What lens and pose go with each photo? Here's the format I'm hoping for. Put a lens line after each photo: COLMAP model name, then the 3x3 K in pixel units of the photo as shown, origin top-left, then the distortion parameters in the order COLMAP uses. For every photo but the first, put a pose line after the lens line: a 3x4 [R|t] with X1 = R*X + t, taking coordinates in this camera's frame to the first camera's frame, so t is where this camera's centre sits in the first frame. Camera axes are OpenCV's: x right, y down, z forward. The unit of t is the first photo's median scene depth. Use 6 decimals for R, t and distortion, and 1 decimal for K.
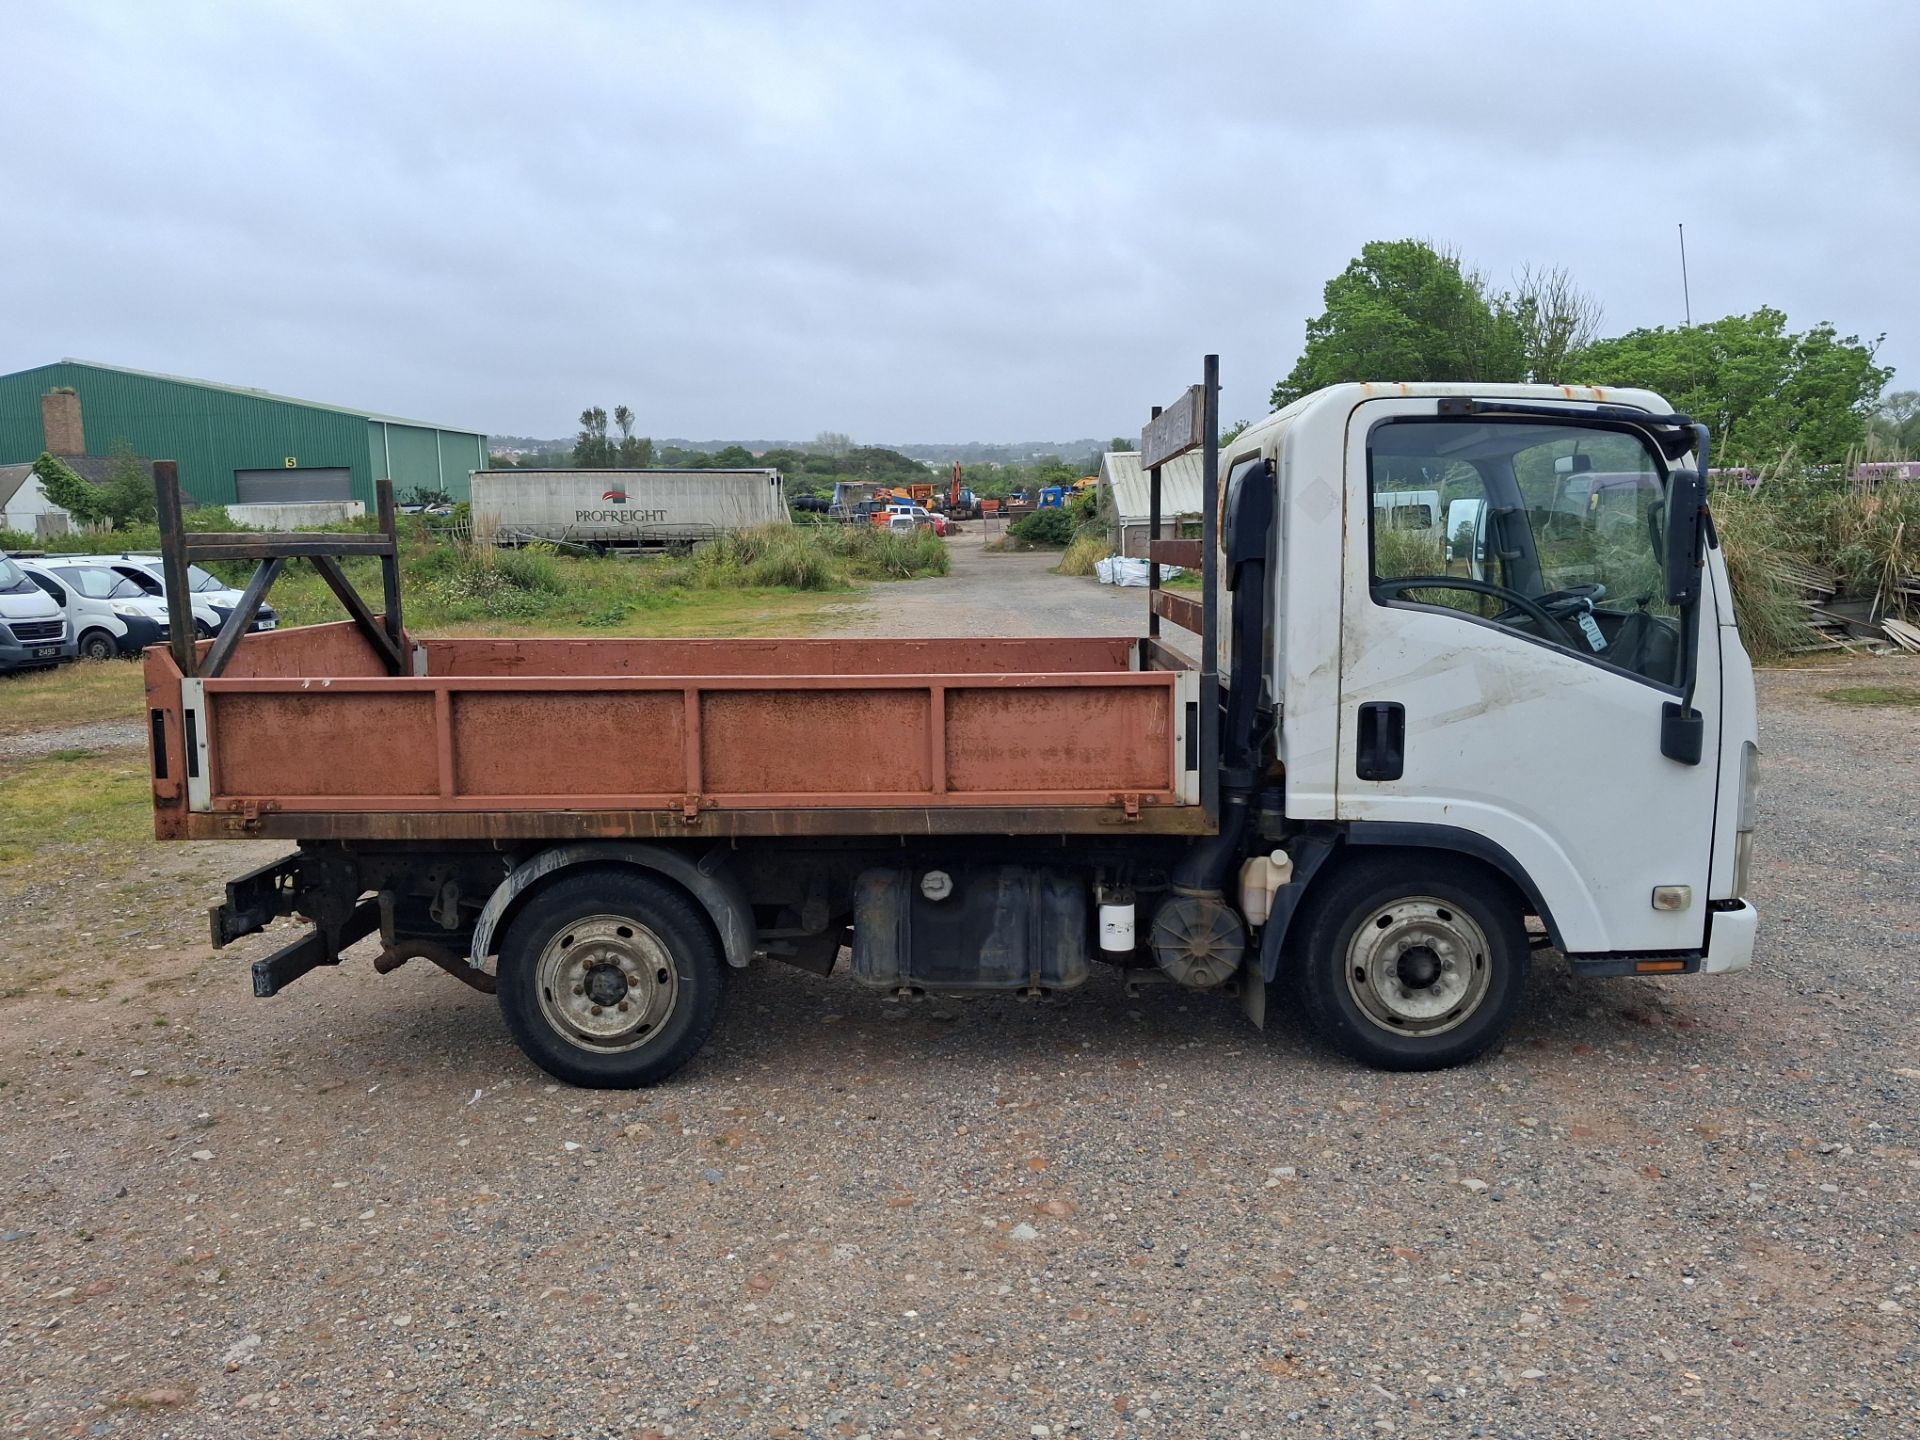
lens RADIAL K [[1492.6, 0, 964.8], [0, 1492.6, 708.6], [0, 0, 1]] dist [0.093998, -0.221894]
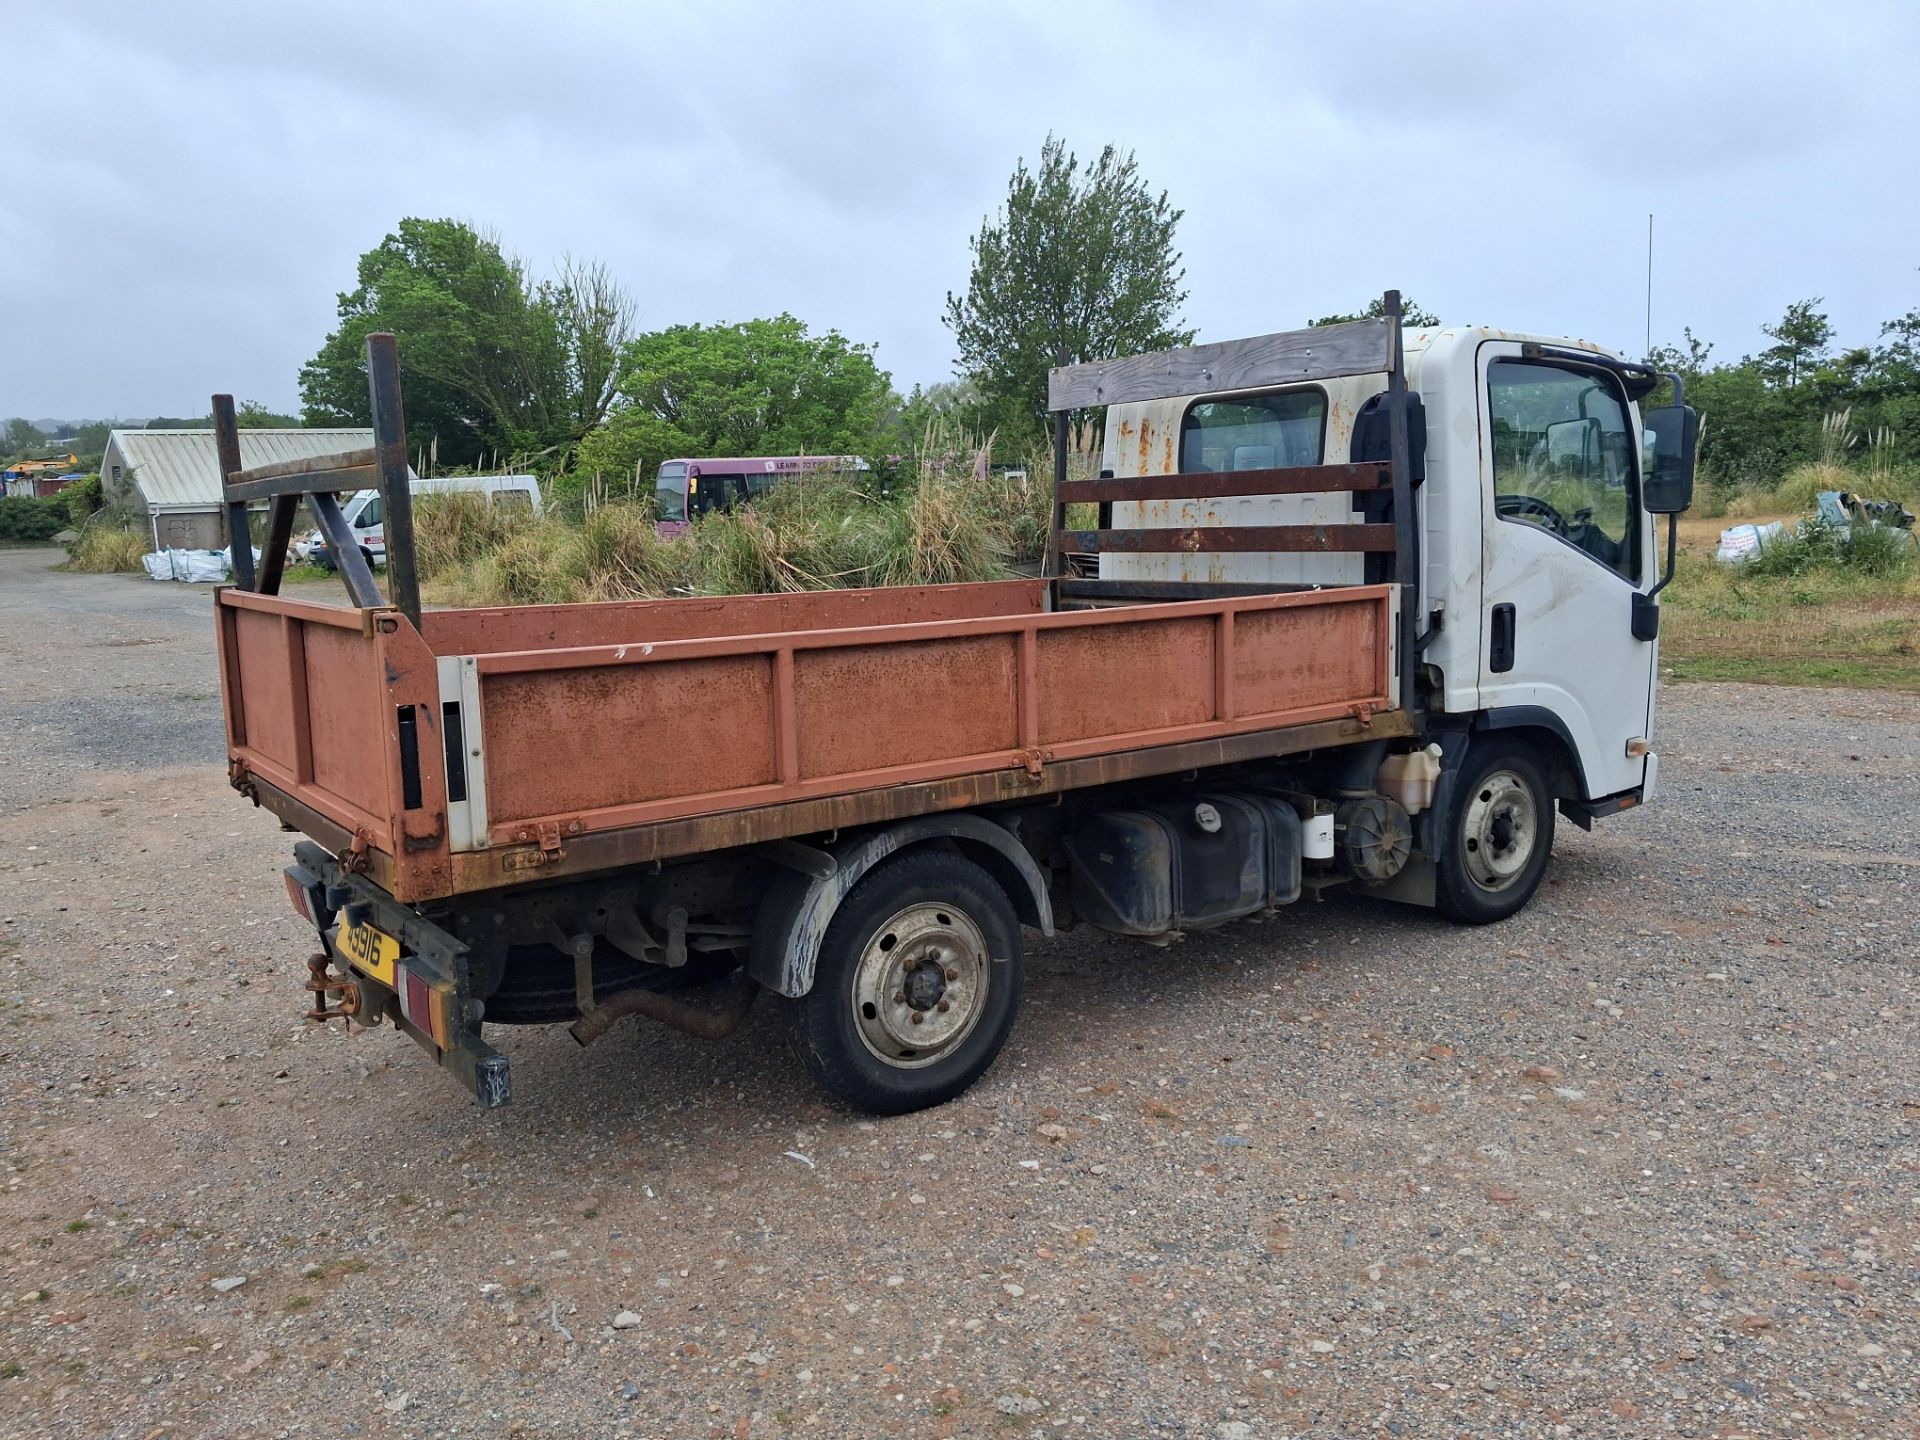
lens RADIAL K [[1497.2, 0, 967.9], [0, 1497.2, 710.5], [0, 0, 1]] dist [0.048439, -0.081483]
pose [[0.796638, -0.091110, 0.597551, -0.728727], [0.086714, 0.995576, 0.036192, -0.000249], [-0.598204, 0.022984, 0.801014, 0.310112]]
